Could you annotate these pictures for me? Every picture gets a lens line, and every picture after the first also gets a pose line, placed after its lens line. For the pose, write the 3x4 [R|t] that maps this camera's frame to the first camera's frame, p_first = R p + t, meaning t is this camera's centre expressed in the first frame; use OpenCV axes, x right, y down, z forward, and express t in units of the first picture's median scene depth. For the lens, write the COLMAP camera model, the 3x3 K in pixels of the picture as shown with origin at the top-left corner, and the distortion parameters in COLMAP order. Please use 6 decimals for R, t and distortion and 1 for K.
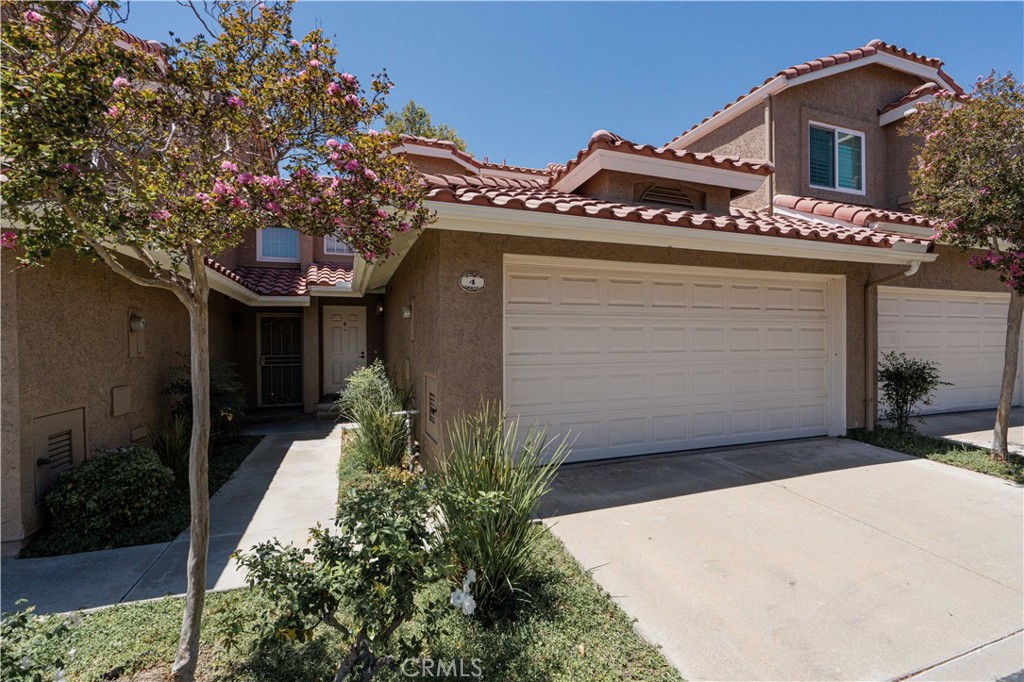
lens RADIAL K [[476.4, 0, 507.5], [0, 476.4, 344.0], [0, 0, 1]] dist [-0.026432, -0.000293]
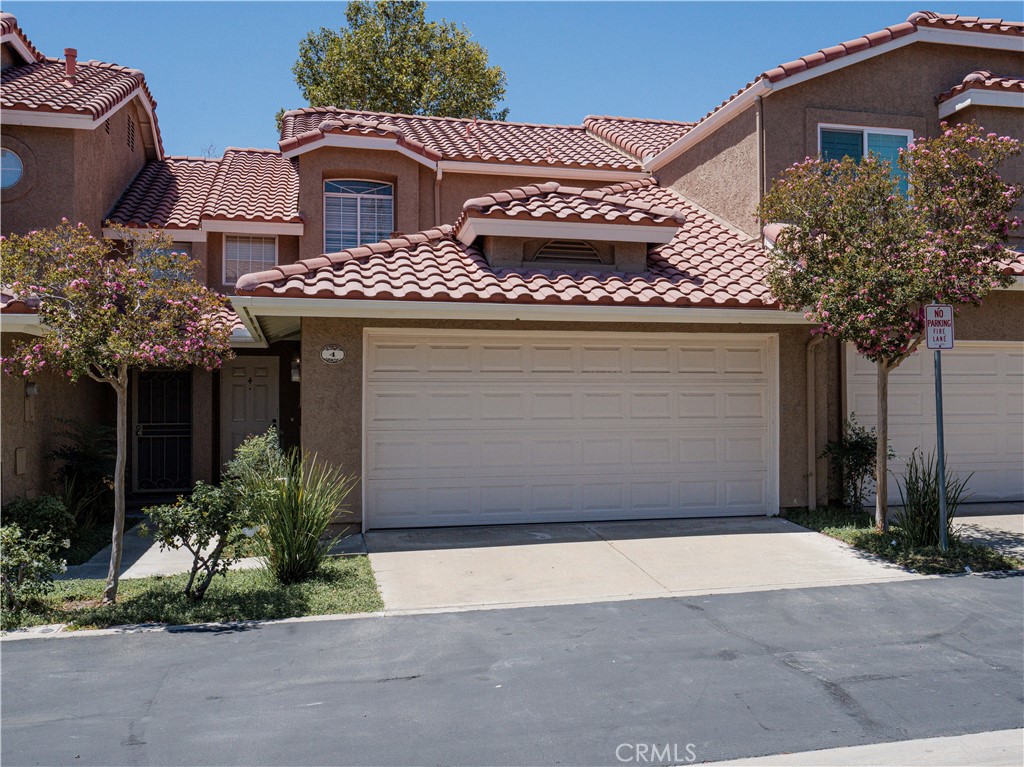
lens RADIAL K [[912.1, 0, 514.9], [0, 912.1, 386.8], [0, 0, 1]] dist [-0.023187, -0.001459]
pose [[0.997093, 0.000783, -0.076196, 0.352807], [-0.002483, 0.999750, -0.022217, -0.005980], [0.076159, 0.022342, 0.996845, -0.747140]]
